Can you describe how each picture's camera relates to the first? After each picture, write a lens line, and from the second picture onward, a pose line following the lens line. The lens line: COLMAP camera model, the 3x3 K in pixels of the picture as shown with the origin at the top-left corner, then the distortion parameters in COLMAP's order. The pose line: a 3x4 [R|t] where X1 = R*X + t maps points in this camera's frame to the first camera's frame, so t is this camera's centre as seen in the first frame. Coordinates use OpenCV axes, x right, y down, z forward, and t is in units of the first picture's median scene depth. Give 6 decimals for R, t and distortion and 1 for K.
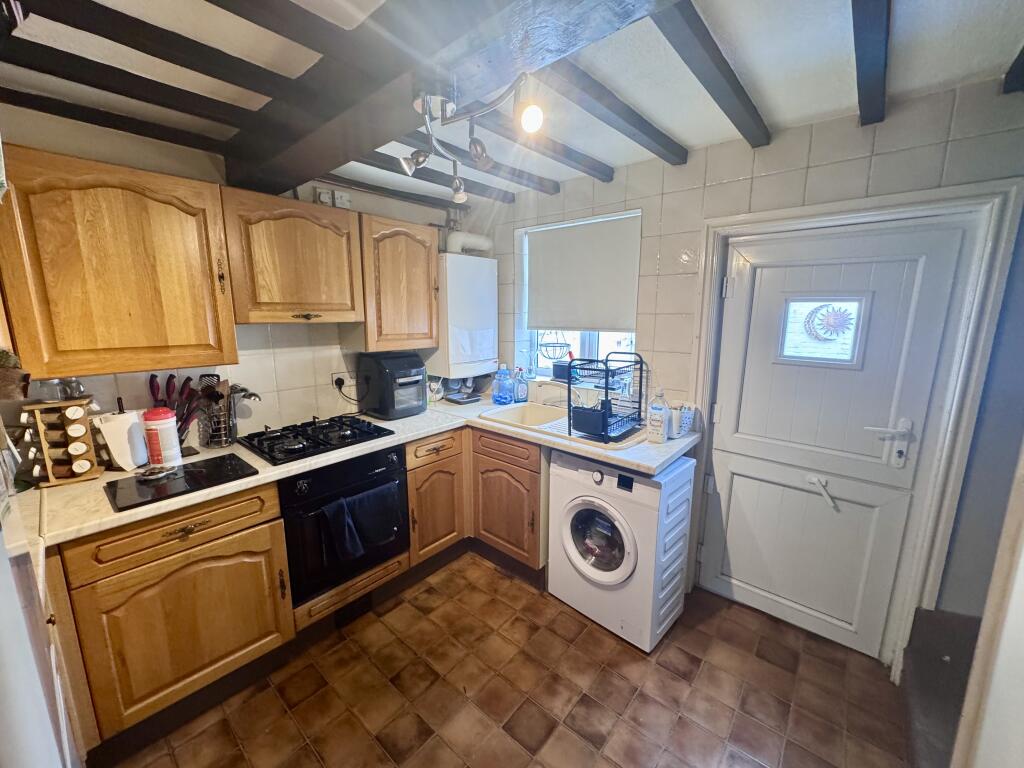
lens RADIAL K [[405.5, 0, 511.7], [0, 405.5, 382.8], [0, 0, 1]] dist [-0.005395, 0.000393]
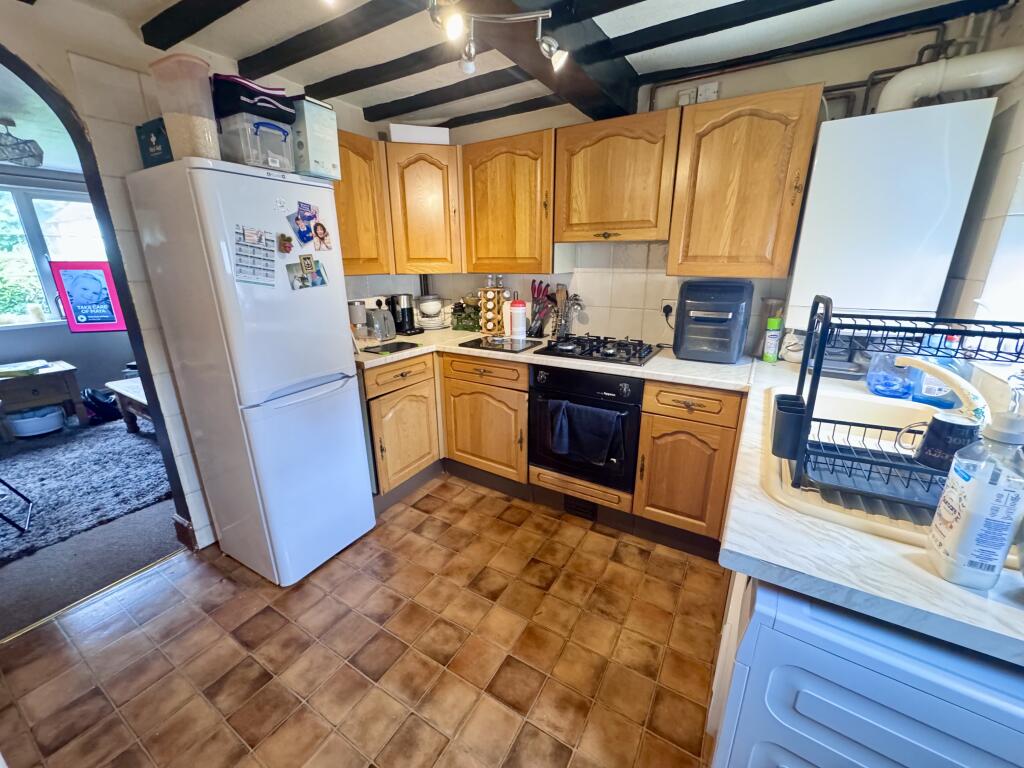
lens RADIAL K [[405.5, 0, 511.3], [0, 405.5, 383.0], [0, 0, 1]] dist [-0.005395, 0.000393]
pose [[0.162013, 0.282473, -0.945495, 0.587124], [-0.169109, 0.951927, 0.255417, -0.023075], [0.972190, 0.118511, 0.201993, 0.594656]]
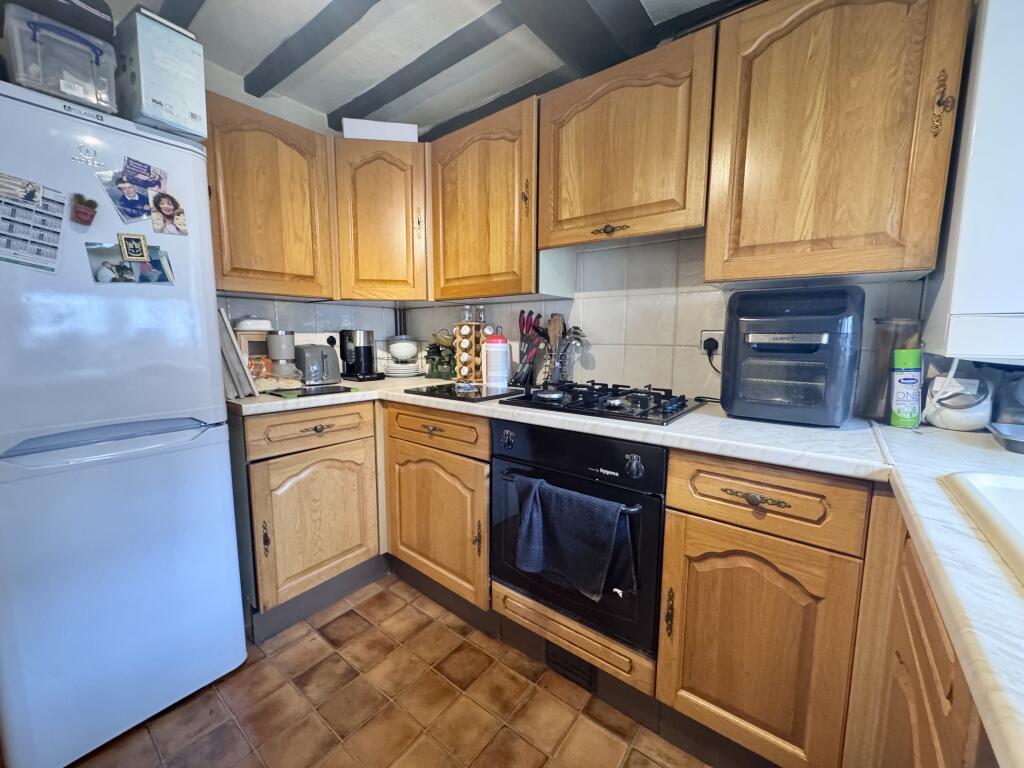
lens RADIAL K [[405.5, 0, 511.4], [0, 405.5, 382.3], [0, 0, 1]] dist [-0.005395, 0.000393]
pose [[0.046004, 0.113717, -0.992447, 0.234648], [-0.184303, 0.977410, 0.103451, 0.059241], [0.981792, 0.178152, 0.065923, 0.843762]]
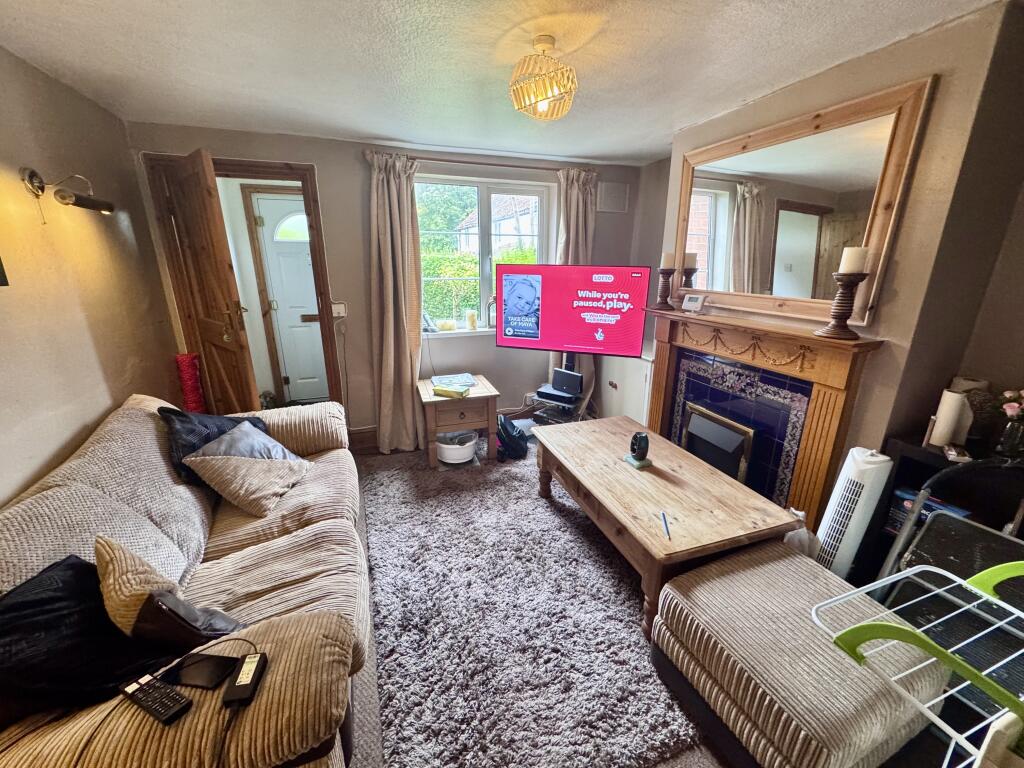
lens RADIAL K [[405.5, 0, 512.0], [0, 405.5, 383.1], [0, 0, 1]] dist [-0.005395, 0.000393]
pose [[-0.490710, 0.255313, -0.833078, -0.246109], [-0.151180, 0.916657, 0.369978, 0.105409], [0.858107, 0.307497, -0.411215, -0.310725]]
